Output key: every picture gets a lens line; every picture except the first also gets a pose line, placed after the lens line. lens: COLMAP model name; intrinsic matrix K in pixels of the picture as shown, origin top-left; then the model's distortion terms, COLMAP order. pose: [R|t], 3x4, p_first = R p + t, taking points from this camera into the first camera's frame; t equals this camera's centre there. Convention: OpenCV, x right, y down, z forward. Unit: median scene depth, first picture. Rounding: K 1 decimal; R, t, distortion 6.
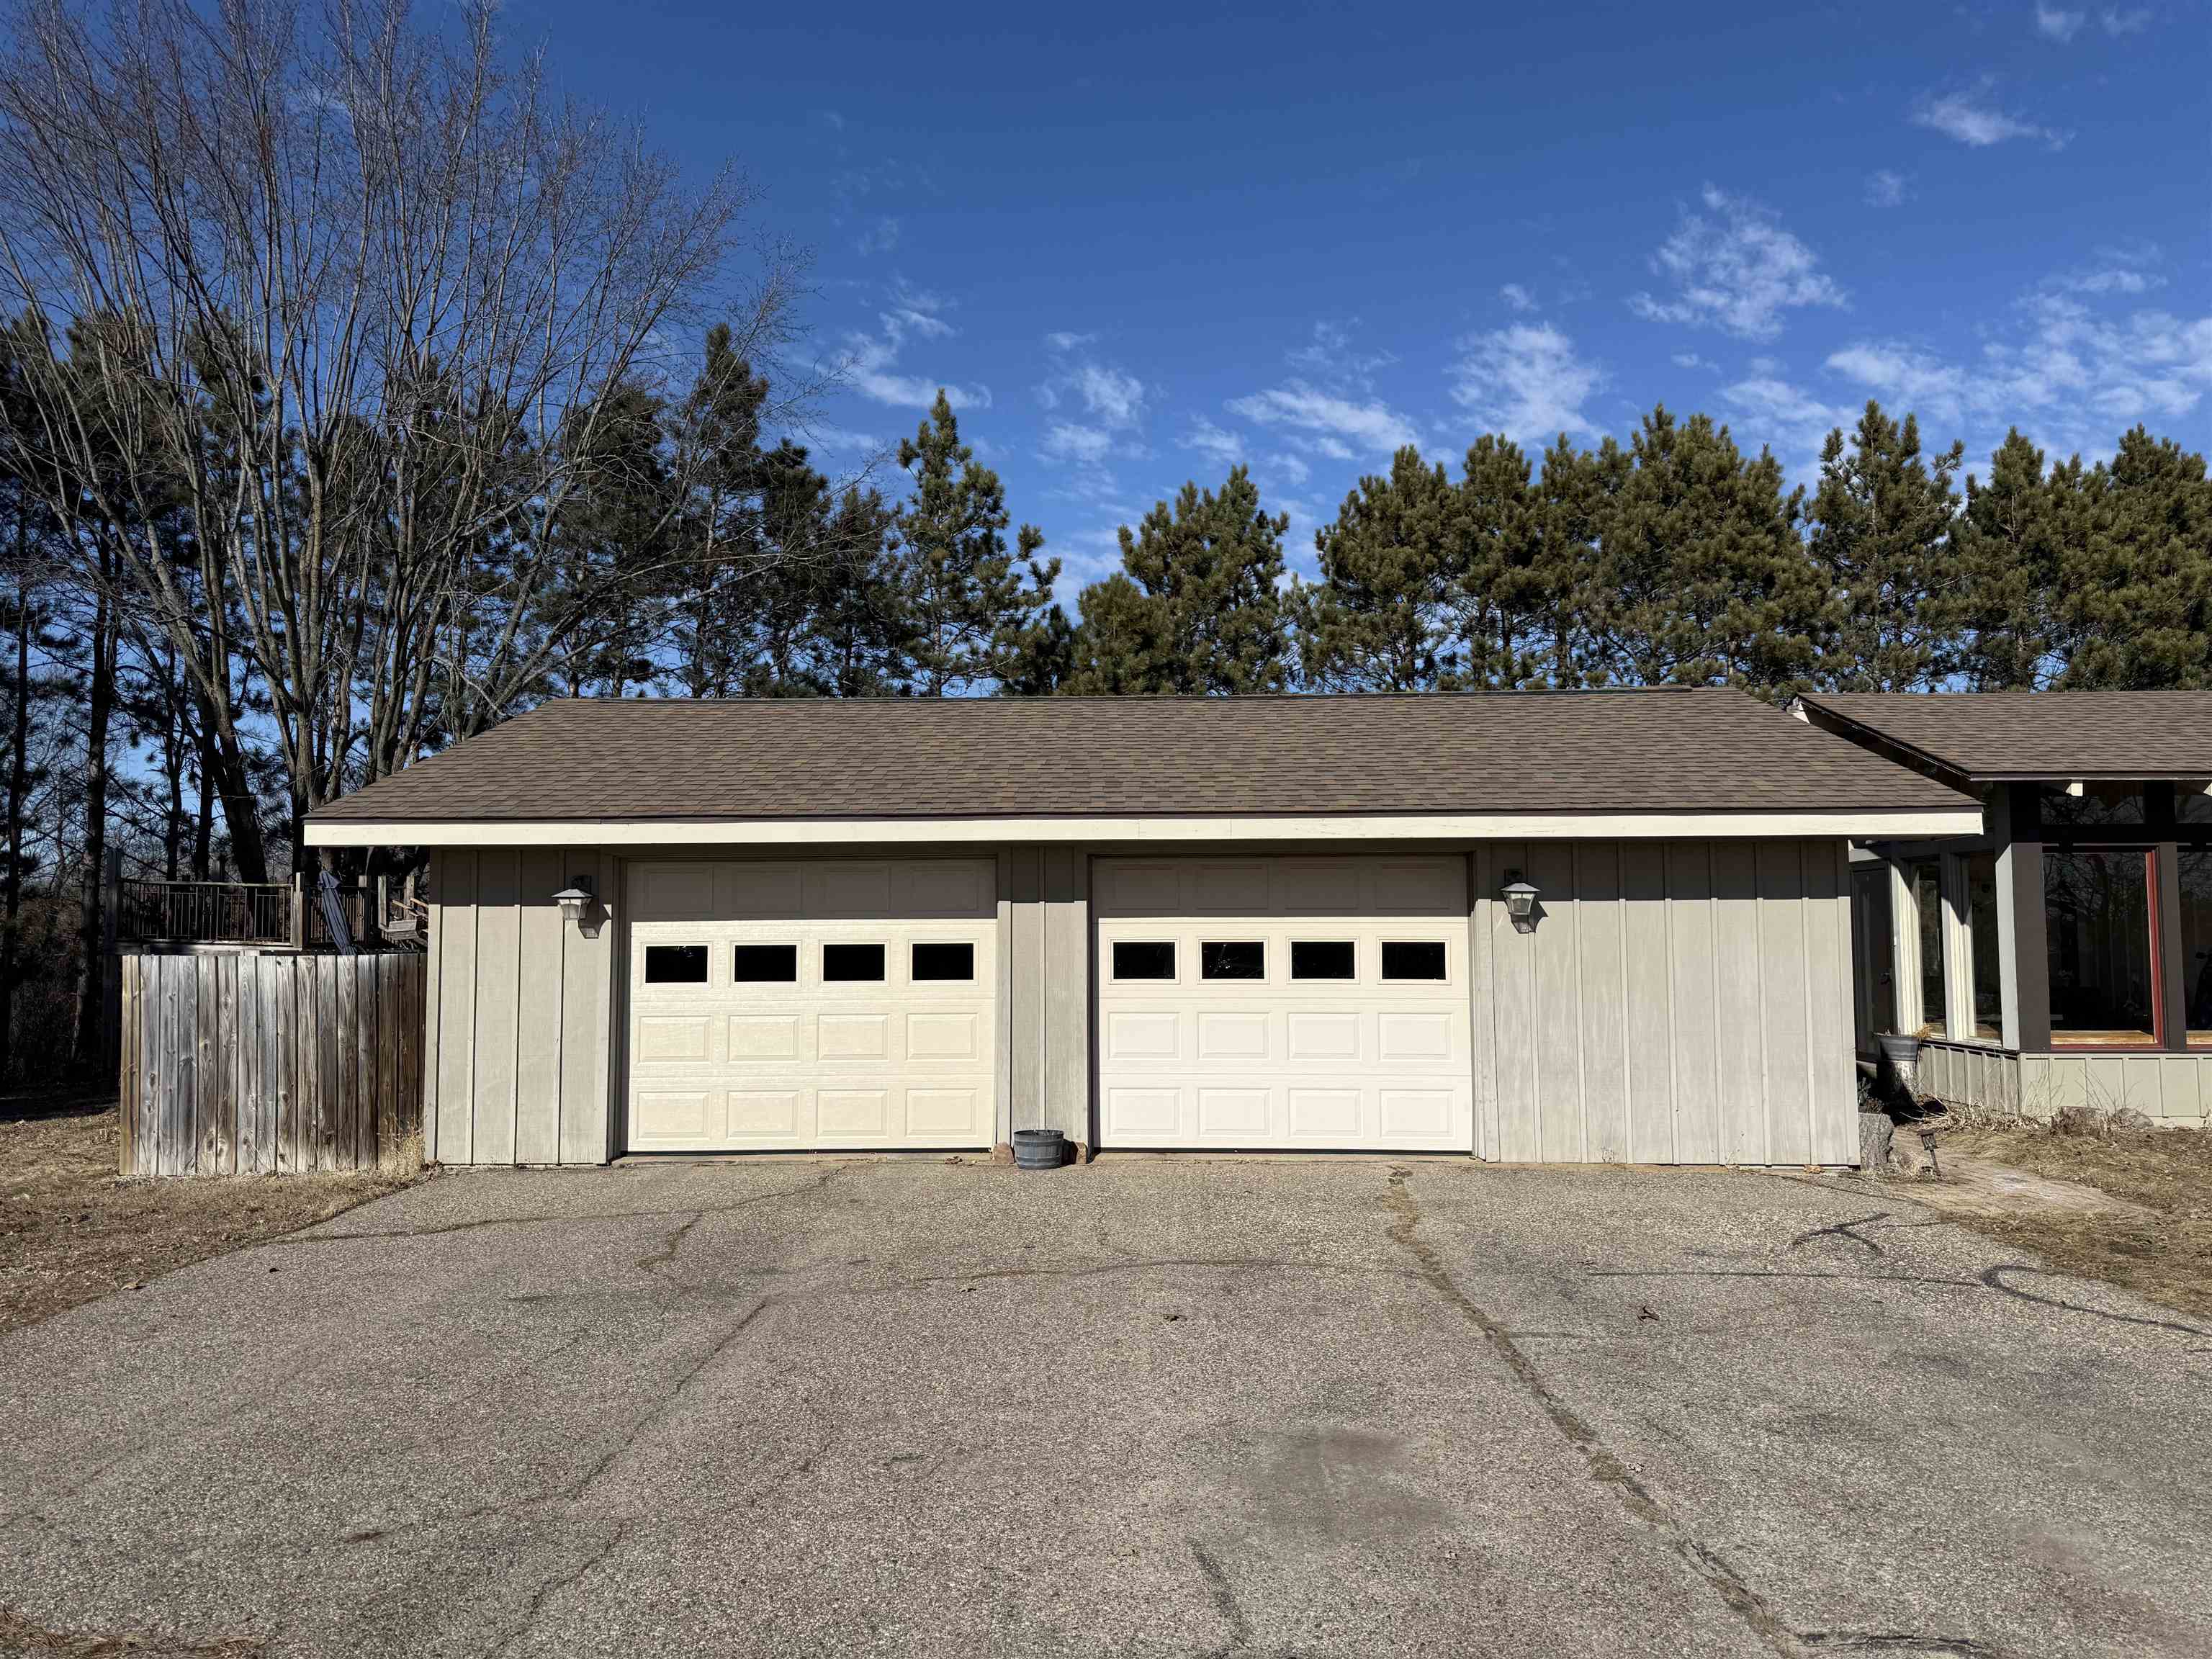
lens RADIAL K [[1523.2, 0, 1133.9], [0, 1523.2, 836.3], [0, 0, 1]] dist [0.048776, -0.069425]
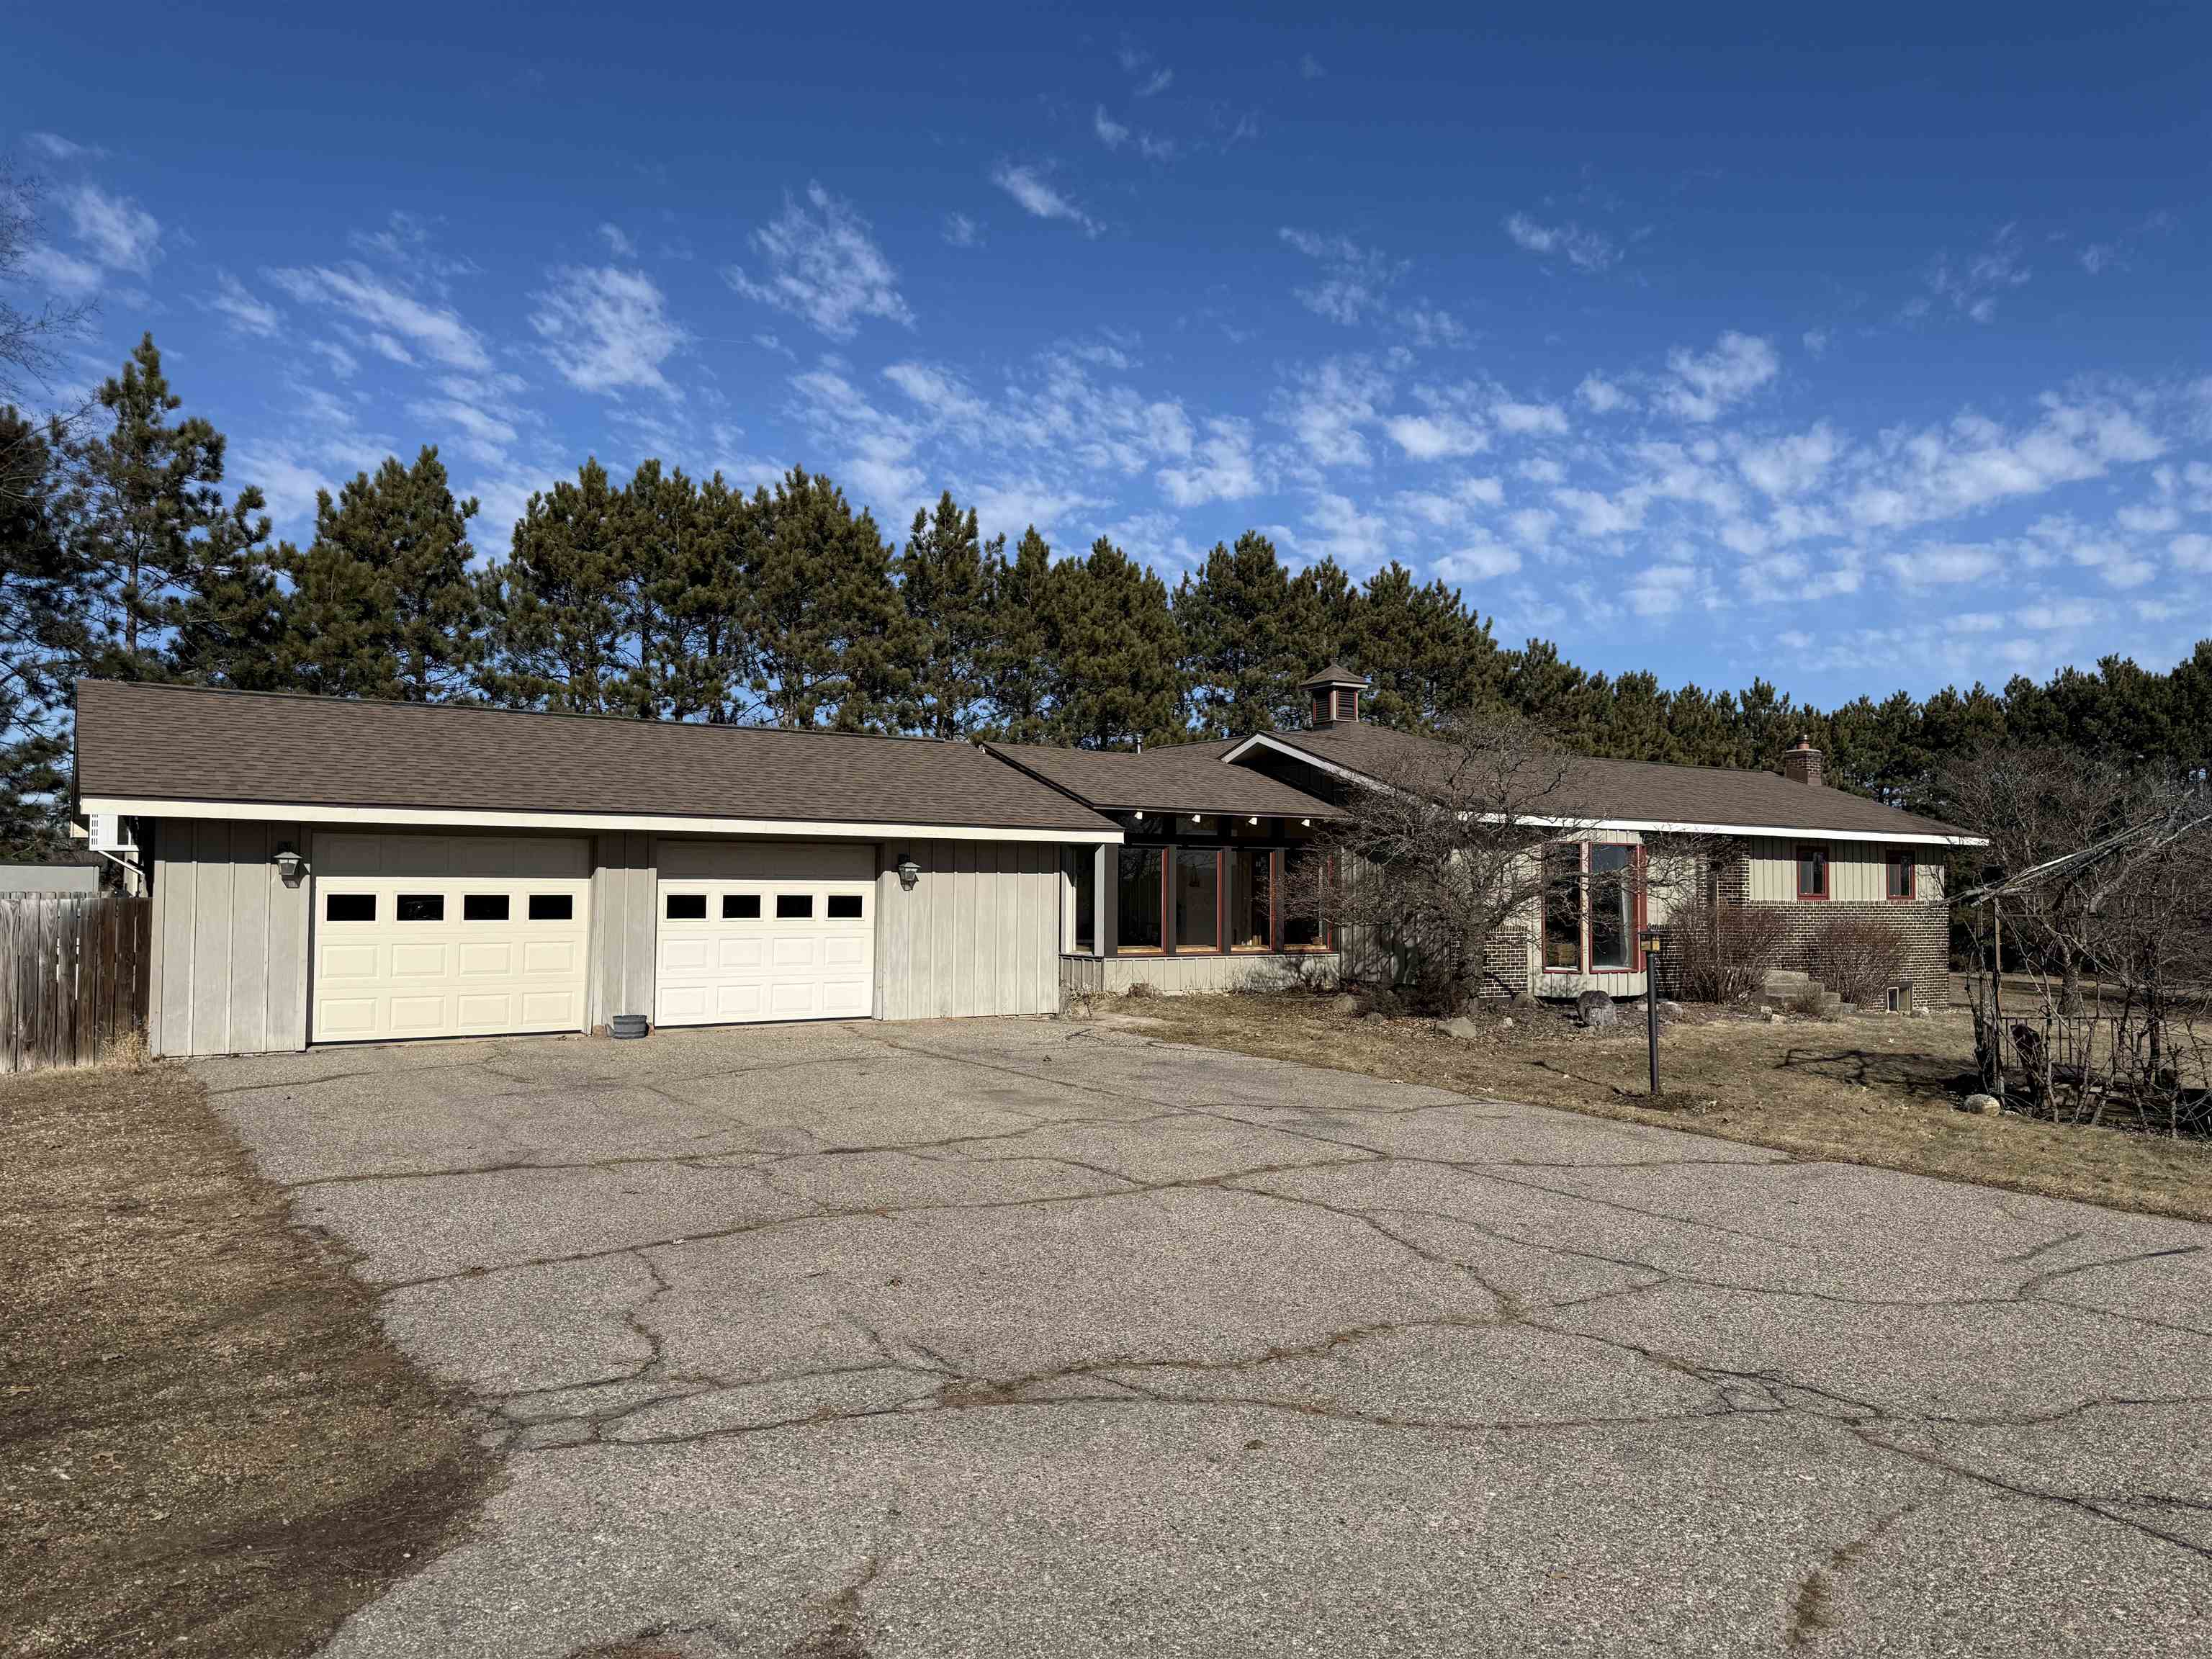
lens RADIAL K [[1528.6, 0, 1106.0], [0, 1528.6, 829.5], [0, 0, 1]] dist [0.118392, -0.164044]
pose [[0.805800, 0.034858, 0.591161, -0.212496], [-0.052713, 0.998525, 0.012973, -0.015230], [-0.589838, -0.041615, 0.806449, -0.197092]]
